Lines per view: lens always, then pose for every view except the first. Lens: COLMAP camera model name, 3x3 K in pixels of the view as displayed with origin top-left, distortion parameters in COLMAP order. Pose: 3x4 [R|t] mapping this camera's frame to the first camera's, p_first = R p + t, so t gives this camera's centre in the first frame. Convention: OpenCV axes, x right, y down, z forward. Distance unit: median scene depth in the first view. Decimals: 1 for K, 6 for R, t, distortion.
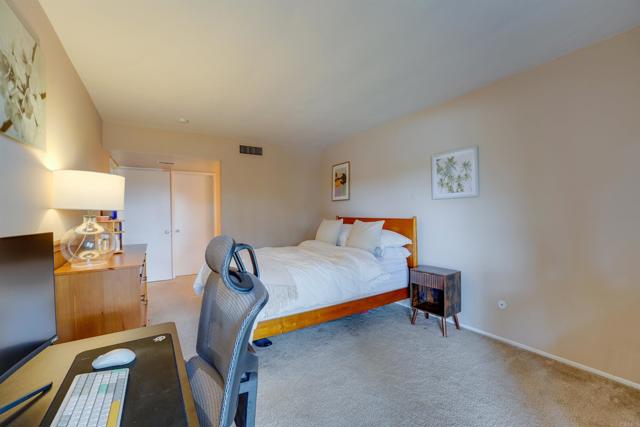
lens RADIAL K [[261.3, 0, 320.0], [0, 261.3, 215.2], [0, 0, 1]] dist [-0.025868, 0.000180]
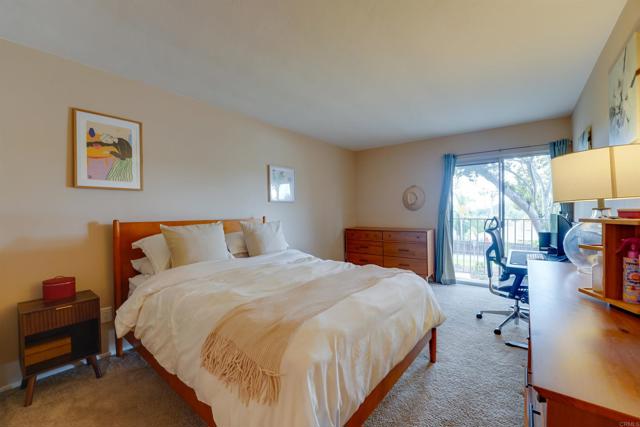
lens RADIAL K [[261.3, 0, 320.0], [0, 261.3, 215.2], [0, 0, 1]] dist [-0.025868, 0.000180]
pose [[-0.311295, -0.002035, 0.950311, -0.531343], [0.015369, 0.999856, 0.007176, -0.001850], [-0.950189, 0.016839, -0.311219, 0.787023]]
